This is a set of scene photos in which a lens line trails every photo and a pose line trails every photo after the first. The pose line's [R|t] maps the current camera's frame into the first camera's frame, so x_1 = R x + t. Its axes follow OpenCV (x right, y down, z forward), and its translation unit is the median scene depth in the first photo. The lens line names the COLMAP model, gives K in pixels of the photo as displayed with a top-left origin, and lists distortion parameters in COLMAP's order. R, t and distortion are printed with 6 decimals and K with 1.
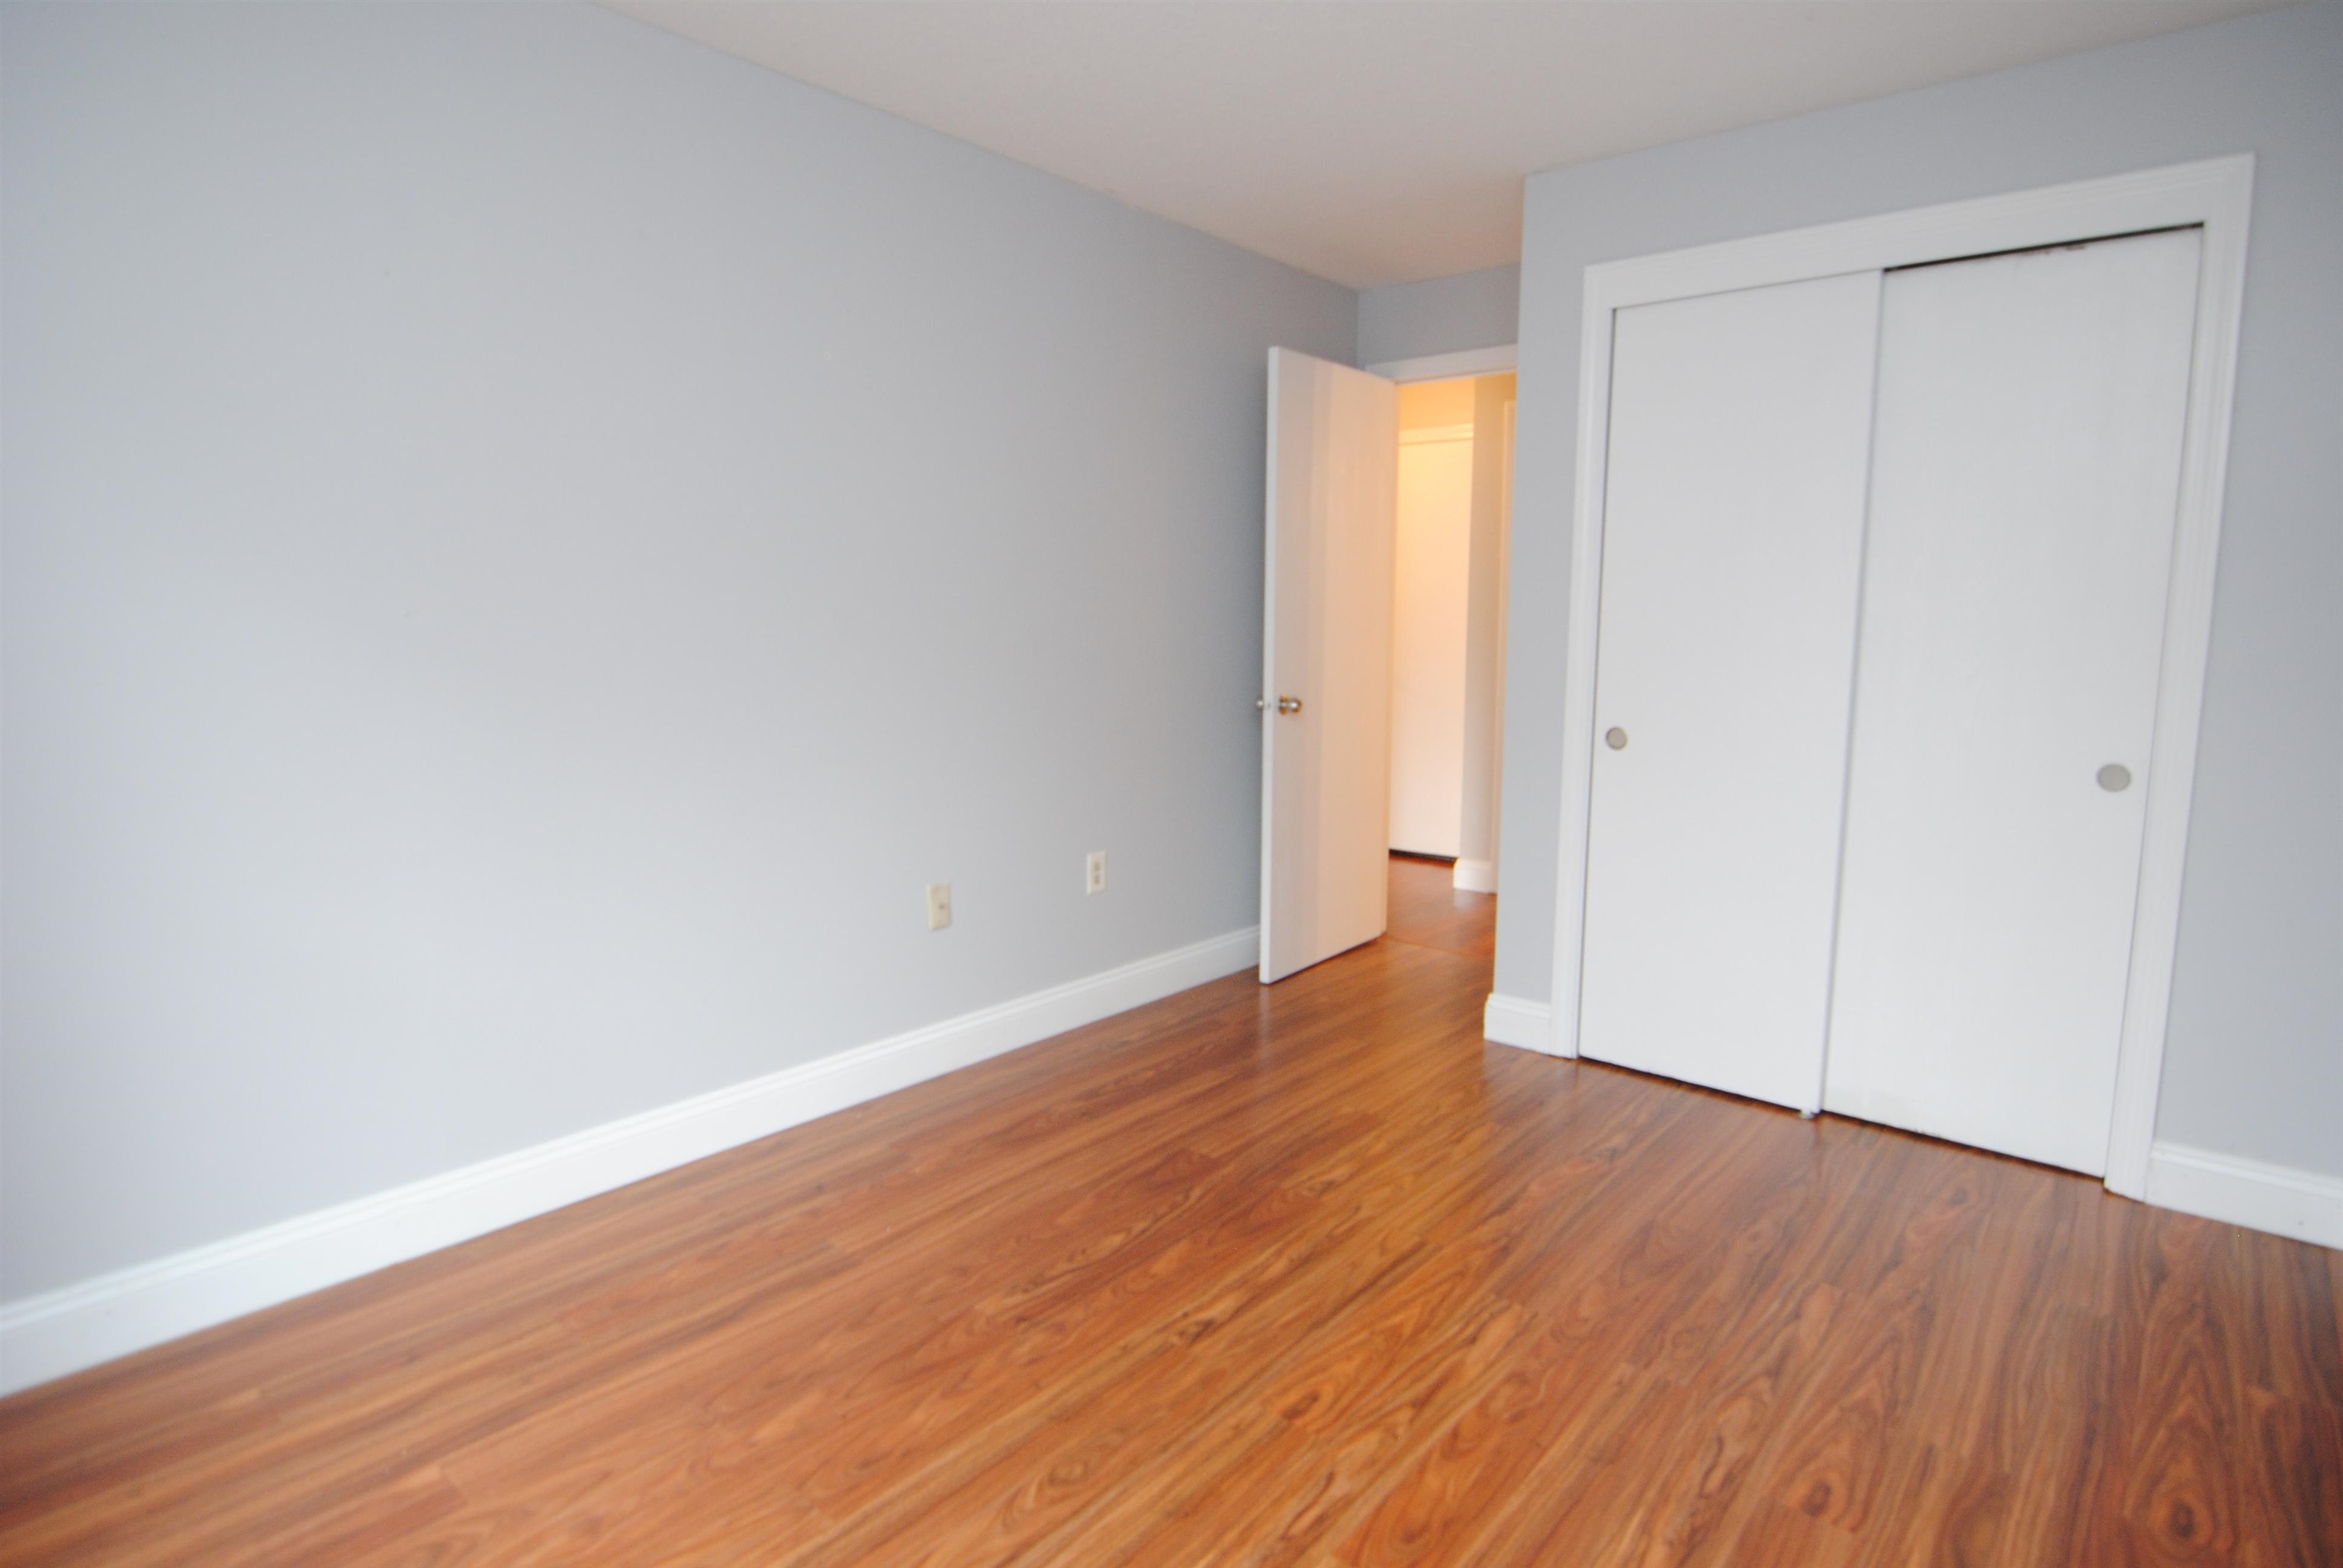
lens RADIAL K [[1230.0, 0, 1179.2], [0, 1230.0, 760.9], [0, 0, 1]] dist [-0.009503, -0.002752]
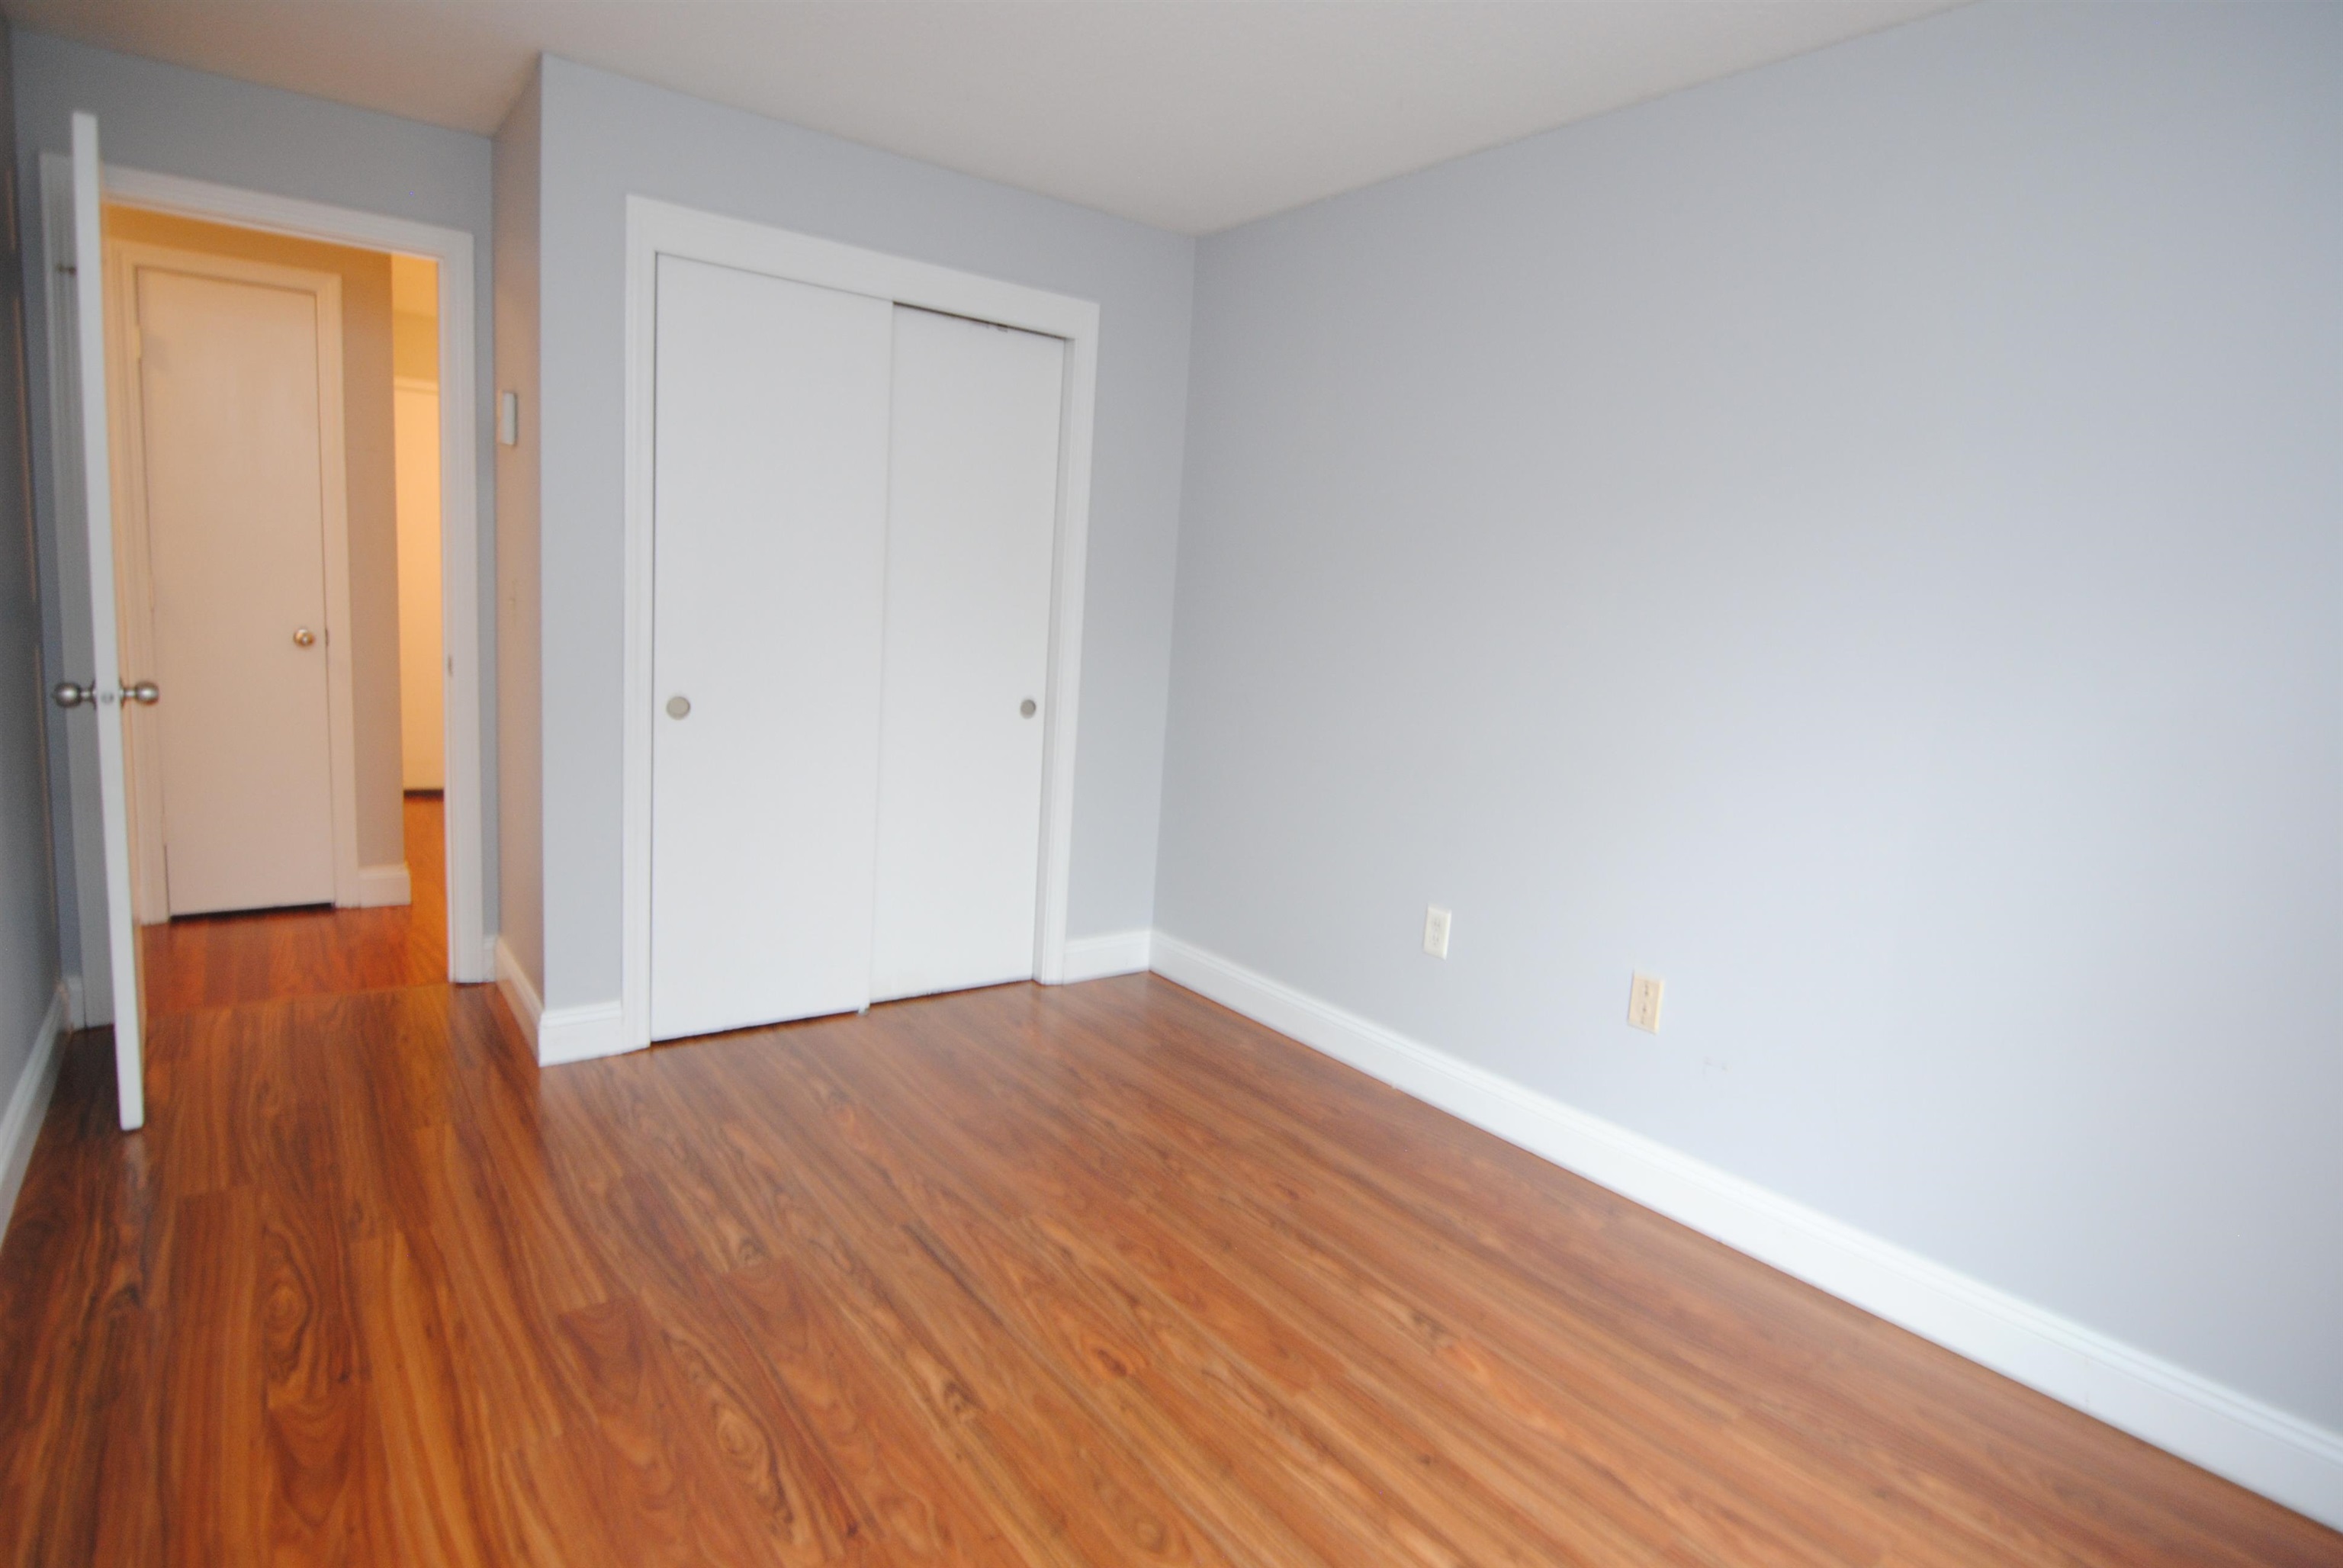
lens RADIAL K [[1230.0, 0, 1179.2], [0, 1230.0, 760.9], [0, 0, 1]] dist [-0.009503, -0.002752]
pose [[0.220215, -0.126384, 0.967229, -0.734932], [0.051599, 0.991692, 0.117833, -0.103552], [-0.974086, 0.023959, 0.224907, 0.585252]]
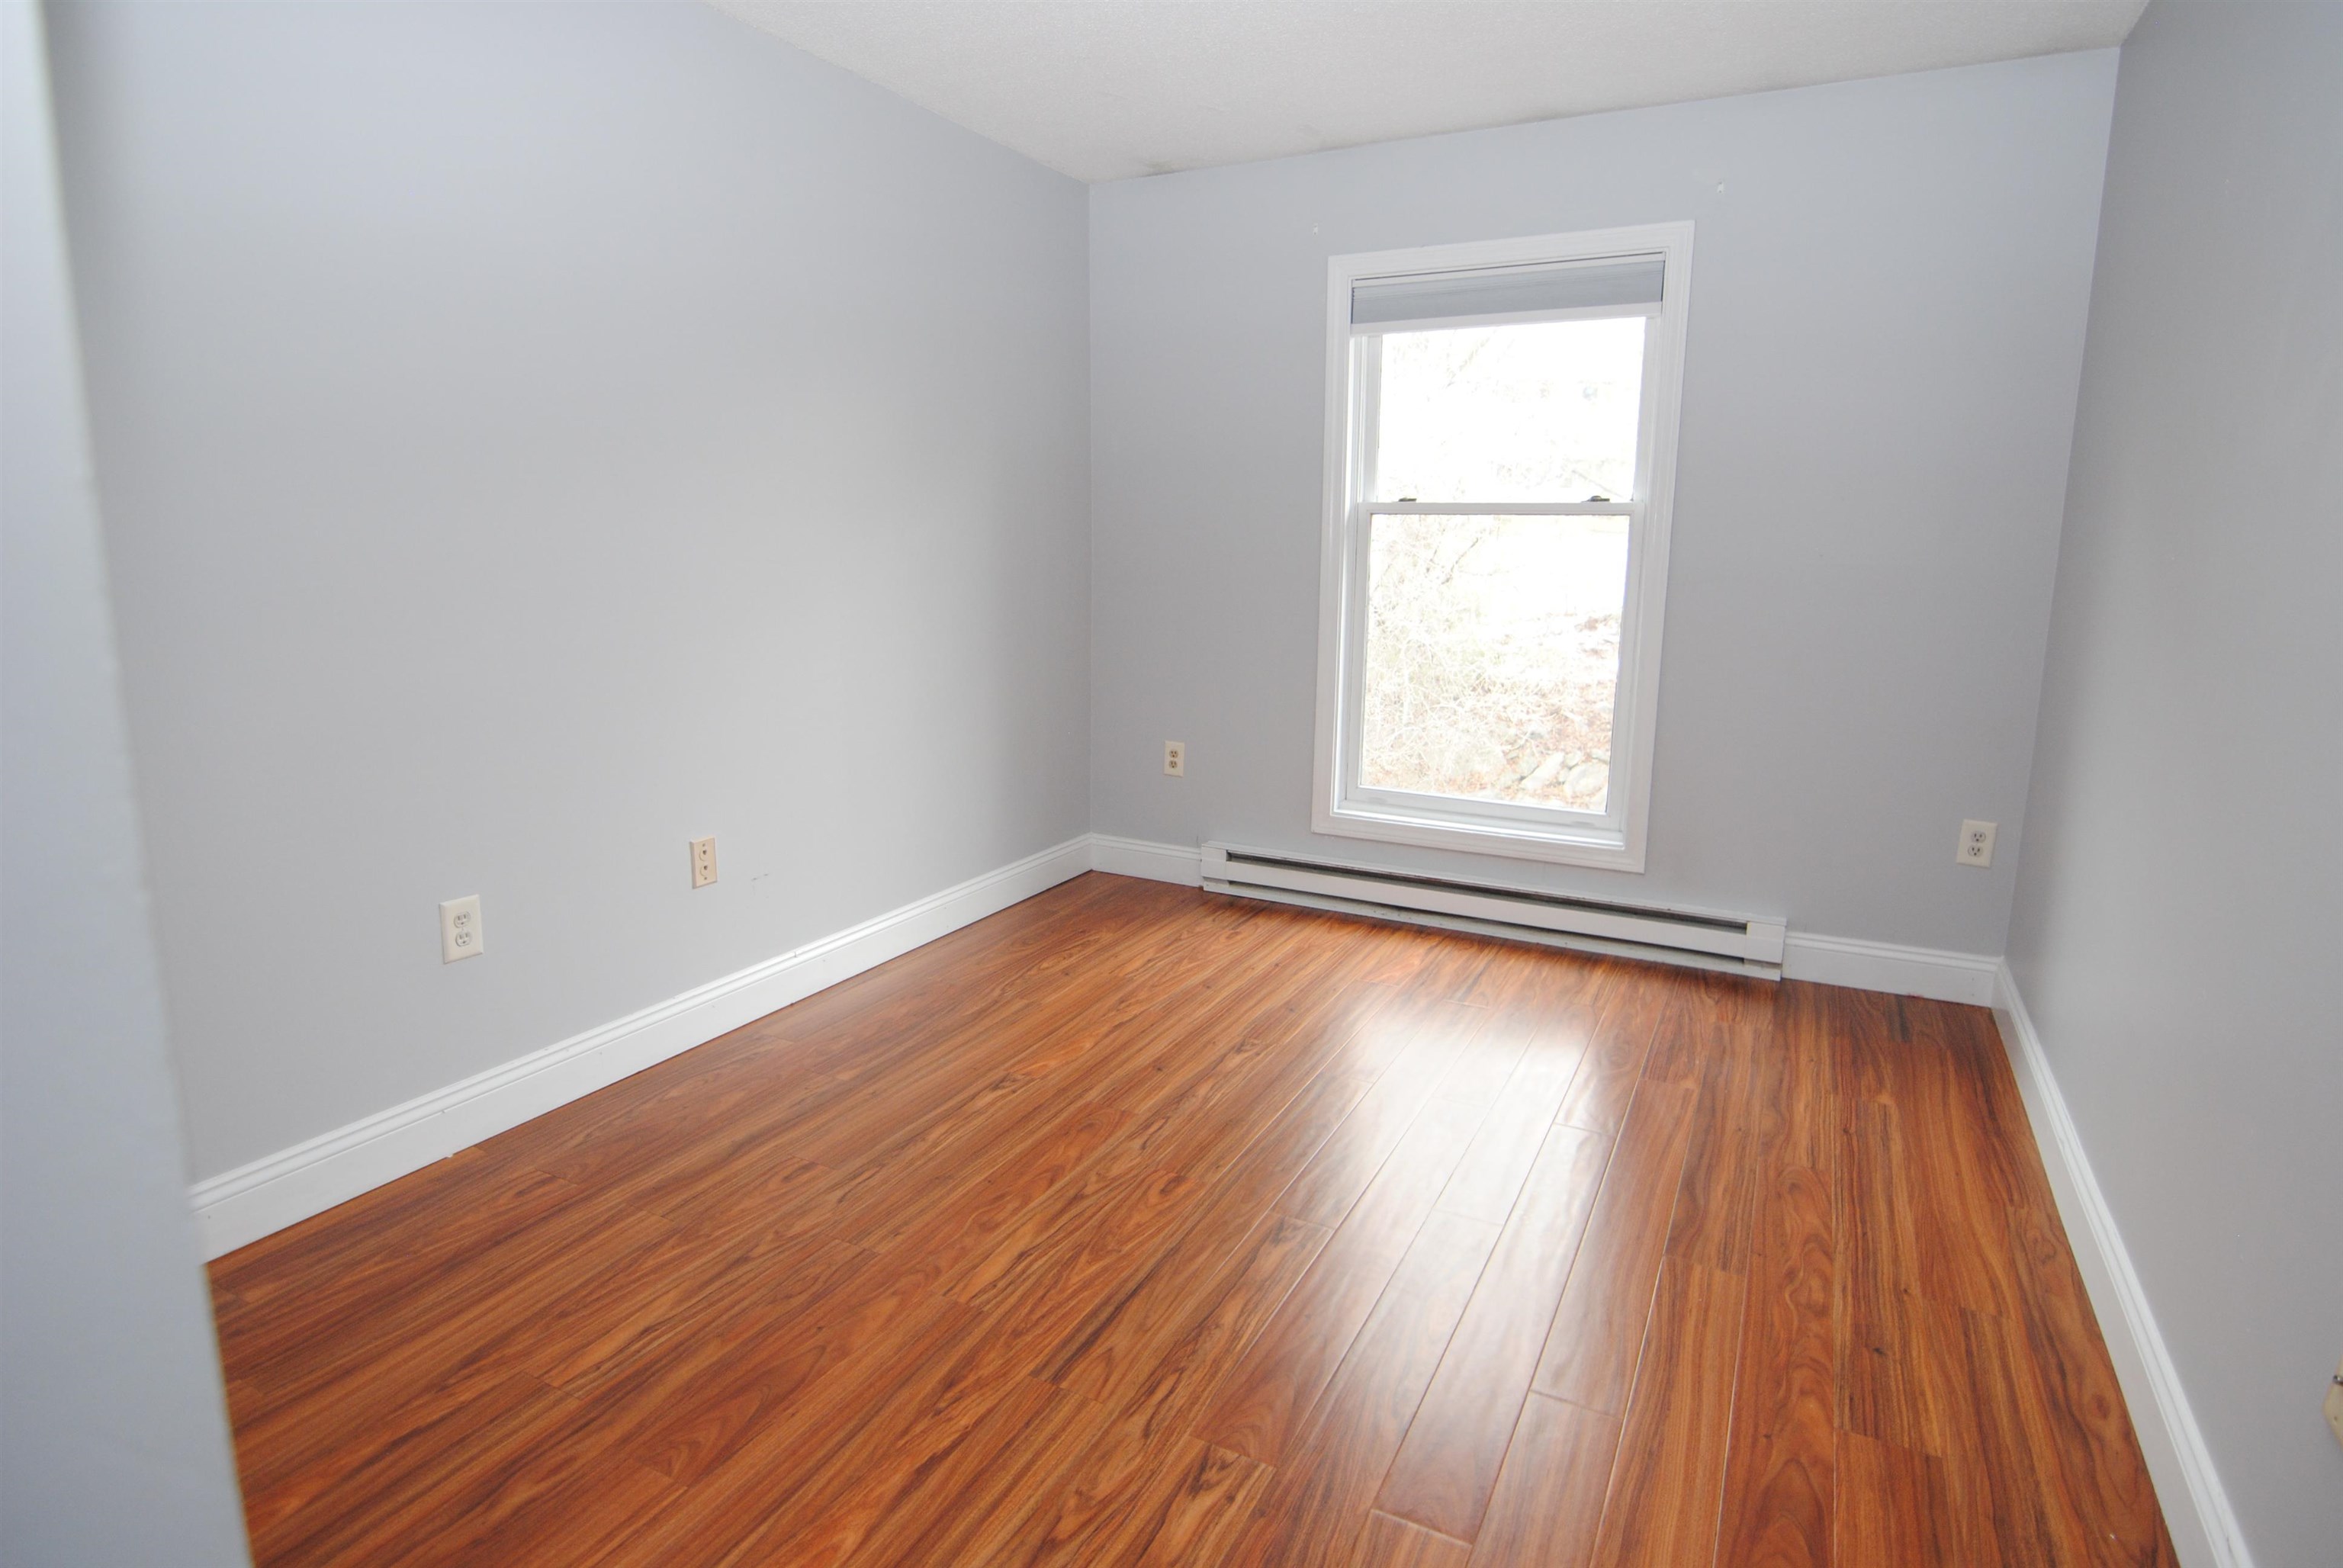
lens RADIAL K [[1230.0, 0, 1179.2], [0, 1230.0, 760.9], [0, 0, 1]] dist [-0.009503, -0.002752]
pose [[-0.974765, 0.022688, -0.222076, 0.306310], [-0.042494, 0.957772, 0.284373, -0.202704], [0.219150, 0.286634, -0.932639, 1.736055]]
